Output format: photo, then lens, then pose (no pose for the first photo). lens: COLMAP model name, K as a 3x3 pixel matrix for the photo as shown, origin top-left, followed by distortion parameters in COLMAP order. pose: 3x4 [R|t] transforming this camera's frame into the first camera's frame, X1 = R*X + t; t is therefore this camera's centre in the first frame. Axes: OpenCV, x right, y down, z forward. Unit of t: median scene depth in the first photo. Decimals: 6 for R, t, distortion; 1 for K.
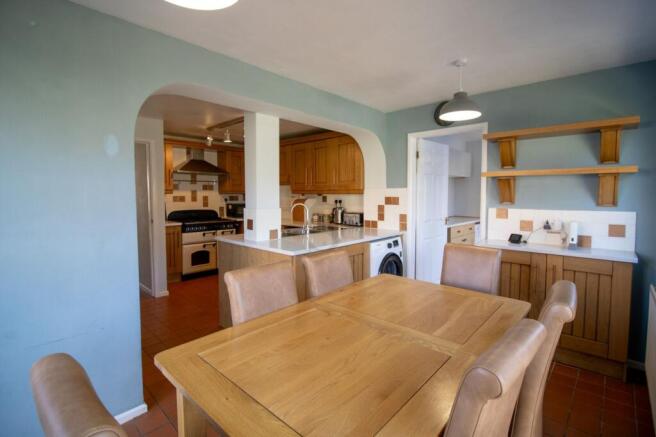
lens RADIAL K [[316.7, 0, 334.9], [0, 316.7, 218.0], [0, 0, 1]] dist [-0.017765, -0.002306]
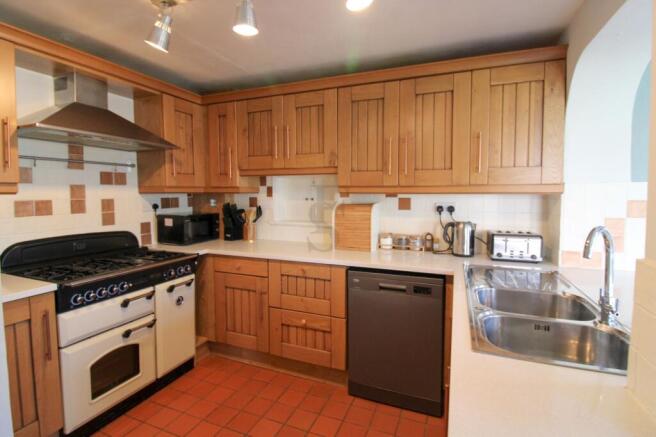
lens RADIAL K [[316.7, 0, 322.6], [0, 316.7, 214.3], [0, 0, 1]] dist [-0.017765, -0.002306]
pose [[0.934374, -0.026441, 0.355312, -0.312509], [0.027495, 0.999620, 0.002083, -0.045447], [-0.355232, 0.007823, 0.934746, 0.547645]]
